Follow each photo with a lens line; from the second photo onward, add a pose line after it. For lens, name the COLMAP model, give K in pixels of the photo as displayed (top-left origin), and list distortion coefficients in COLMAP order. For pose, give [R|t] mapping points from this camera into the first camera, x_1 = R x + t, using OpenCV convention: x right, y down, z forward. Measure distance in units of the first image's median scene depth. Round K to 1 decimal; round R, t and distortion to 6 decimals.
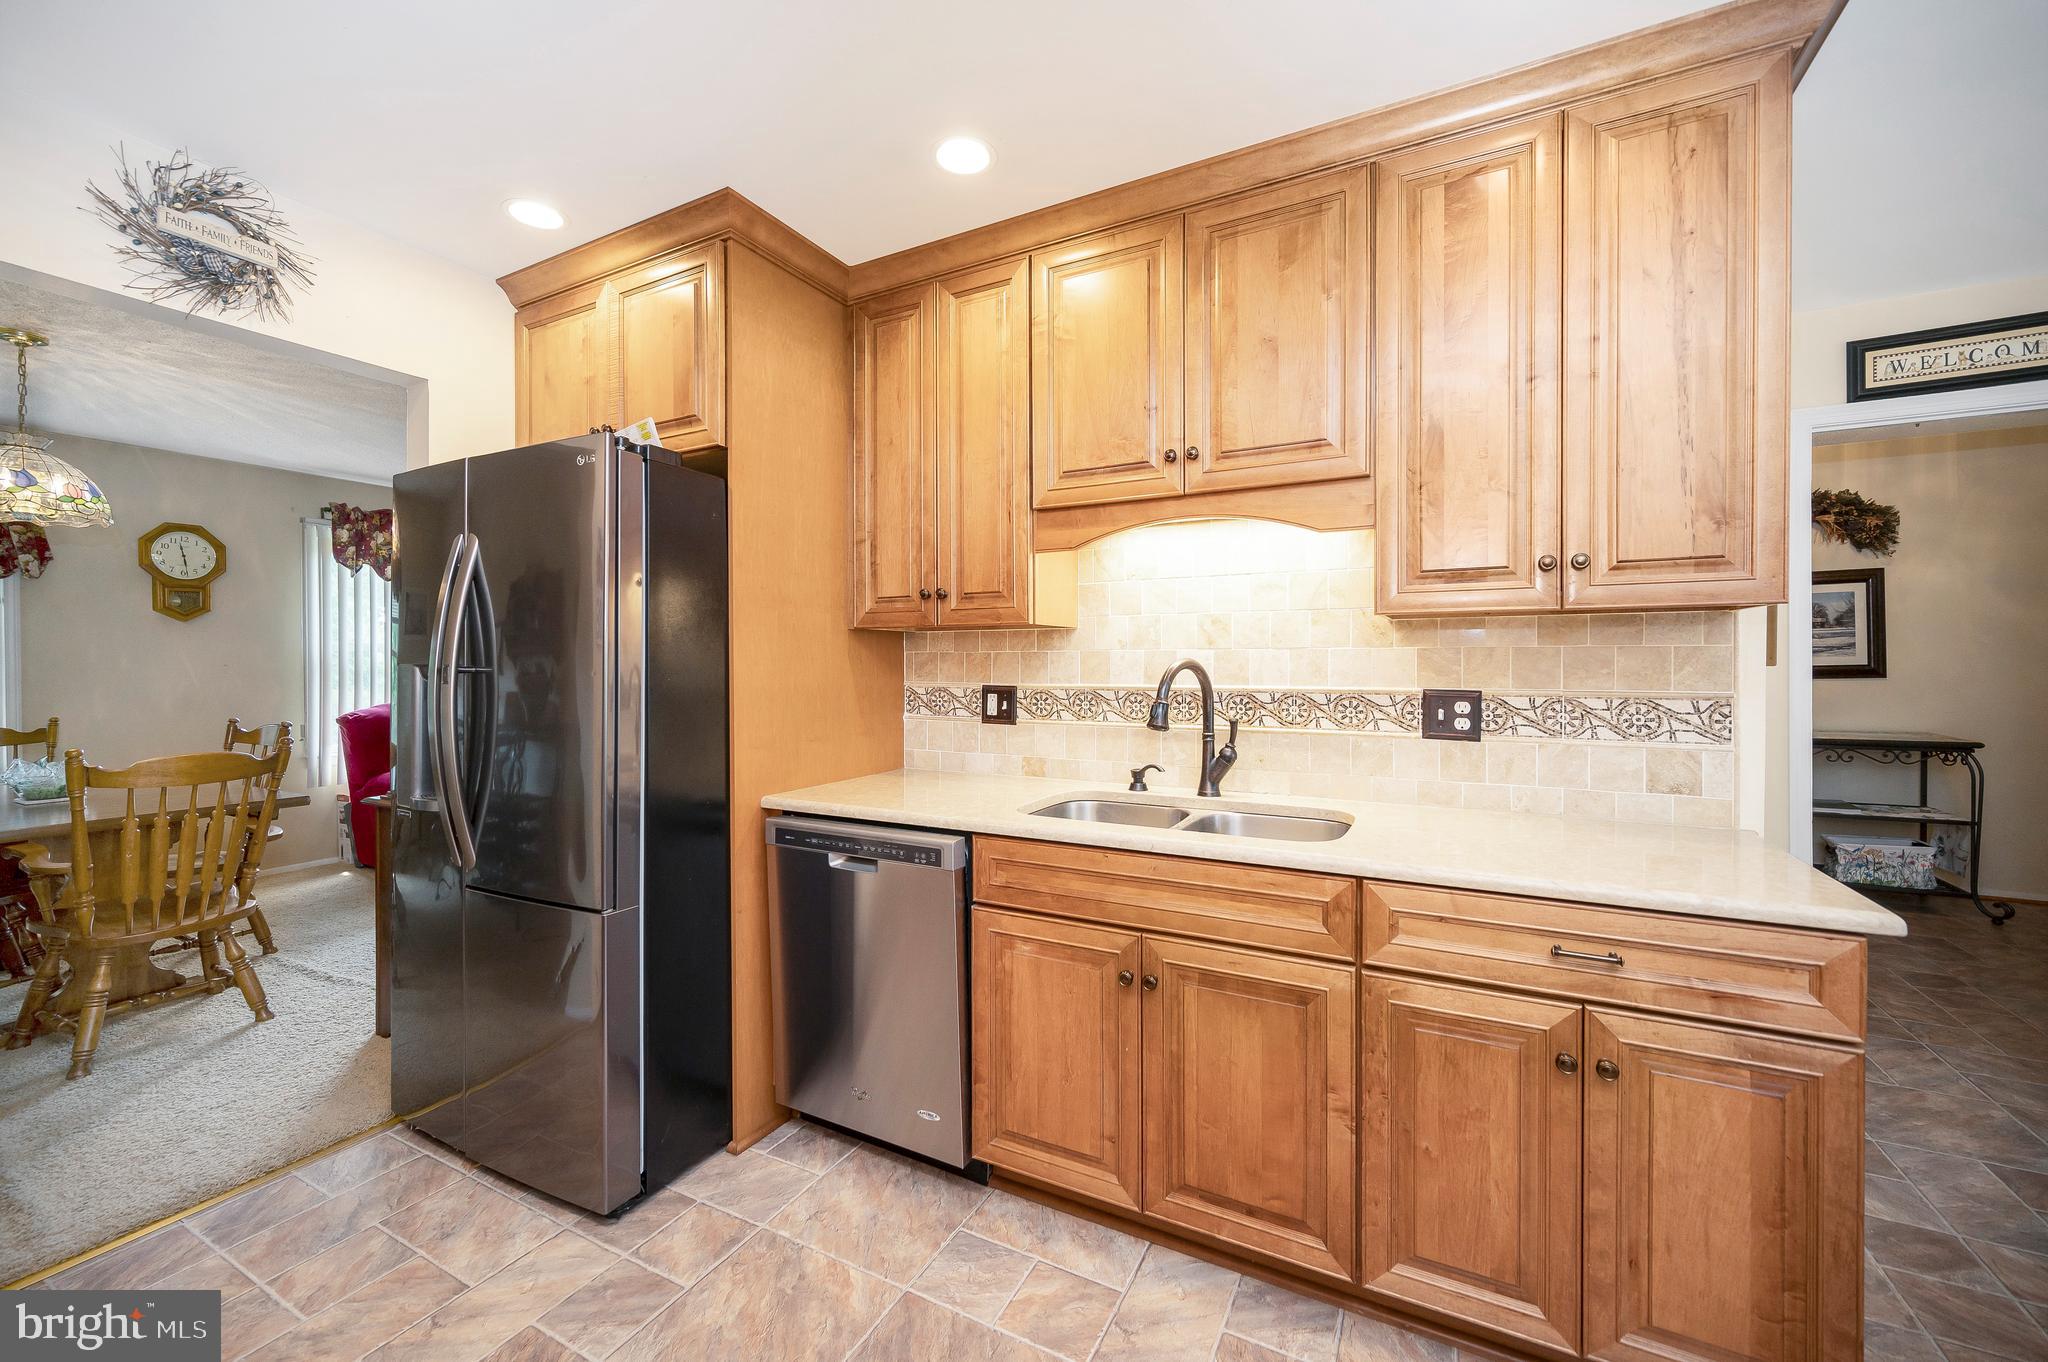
lens RADIAL K [[818.1, 0, 1075.1], [0, 818.1, 662.0], [0, 0, 1]] dist [0.000466, -0.000971]
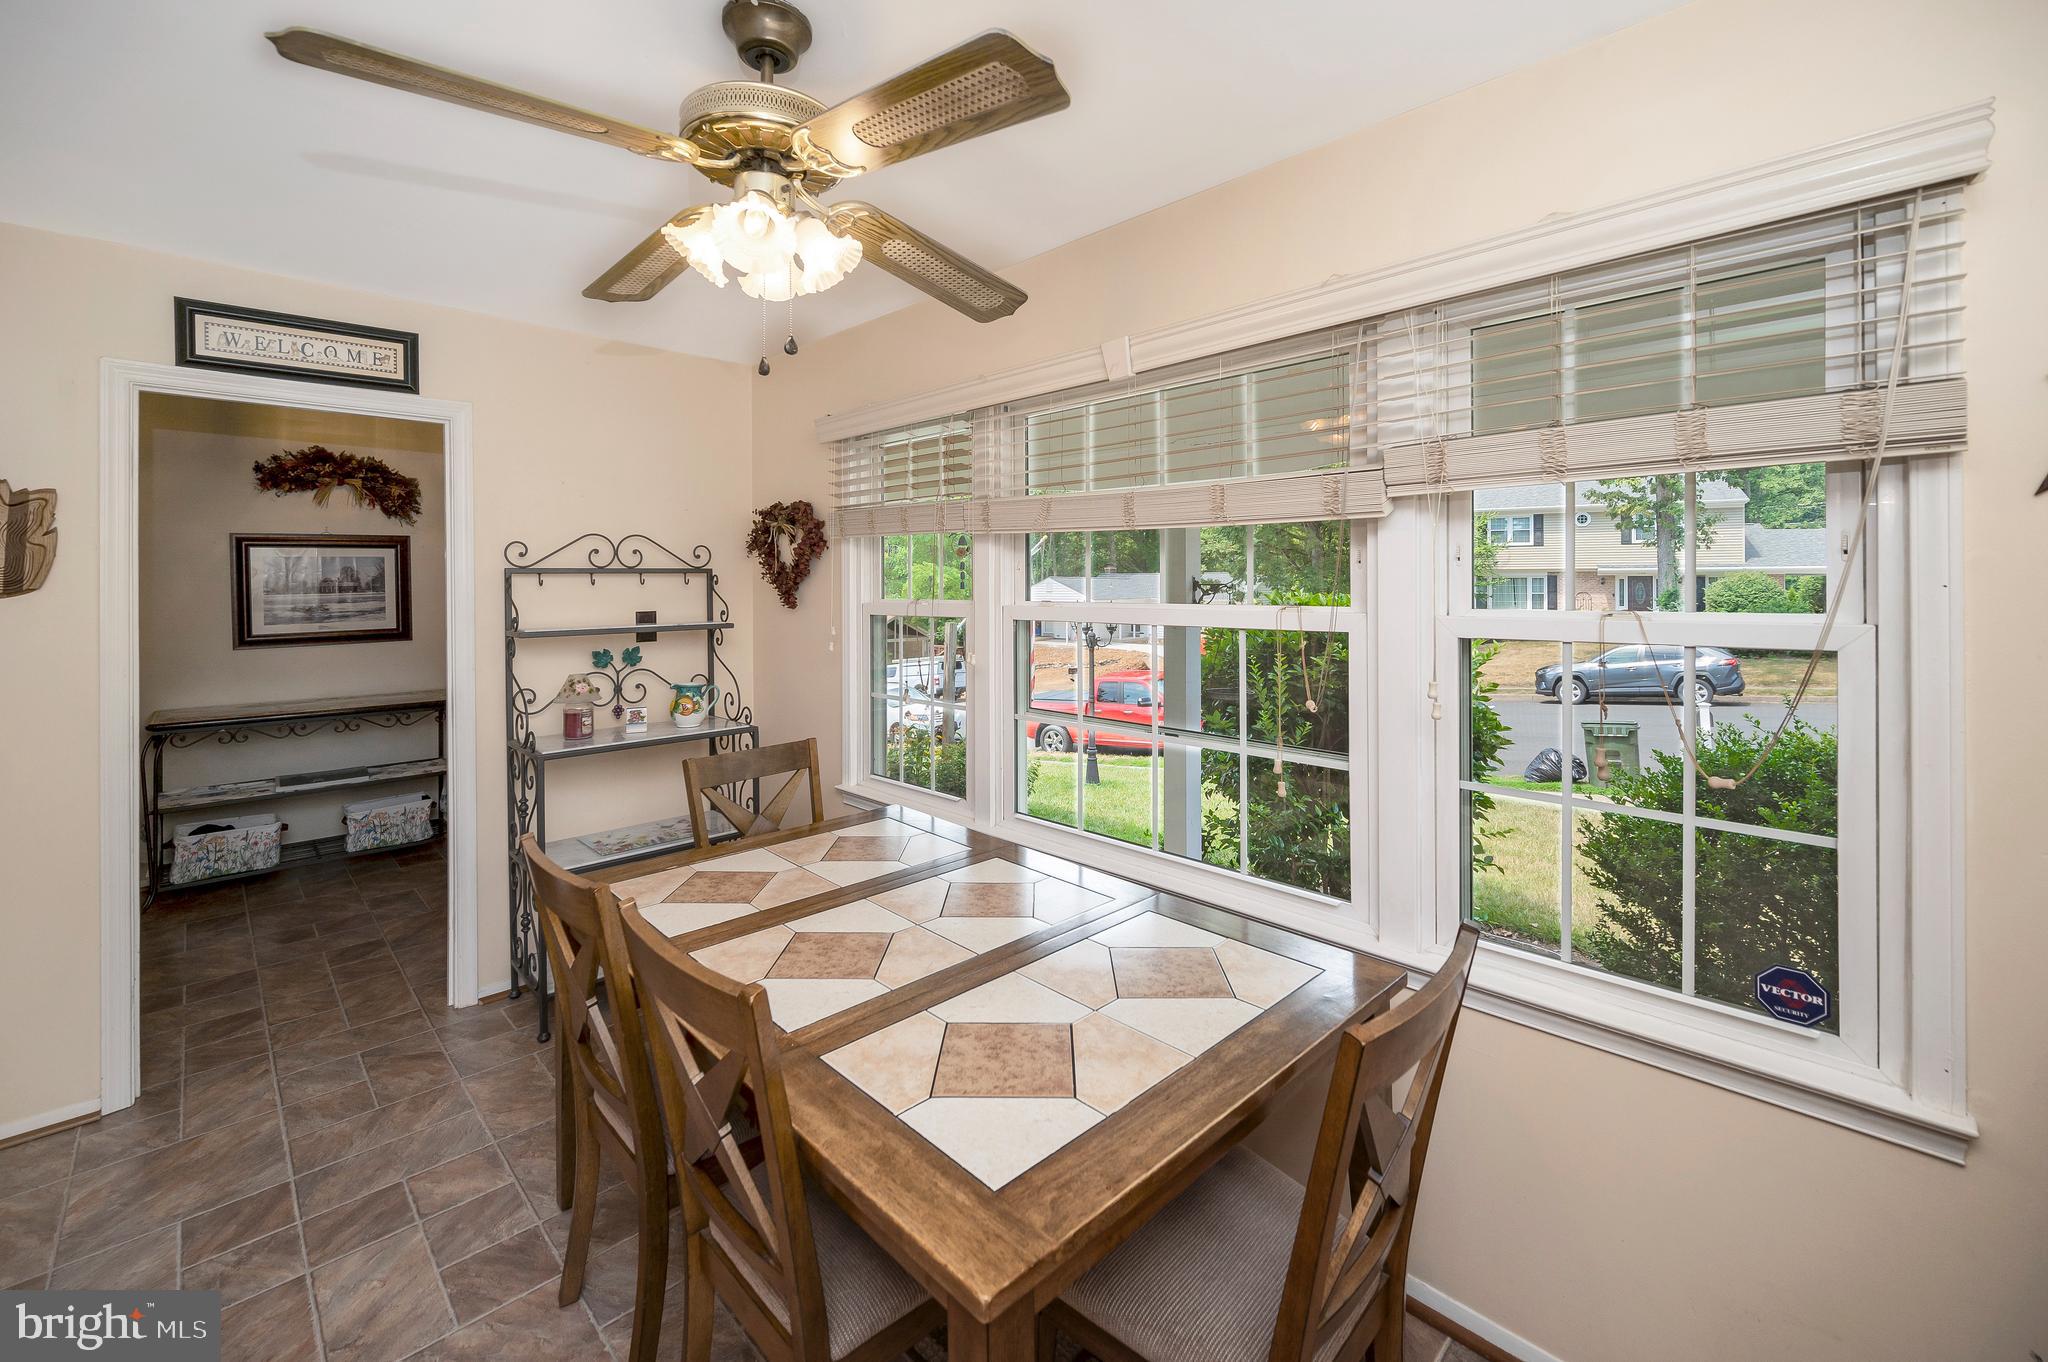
lens RADIAL K [[818.1, 0, 1035.5], [0, 818.1, 581.3], [0, 0, 1]] dist [0.000466, -0.000971]
pose [[0.301340, 0.005586, 0.953501, 0.529817], [0.009813, 0.999912, -0.008959, -0.091823], [-0.953466, 0.012056, 0.301258, -0.202792]]
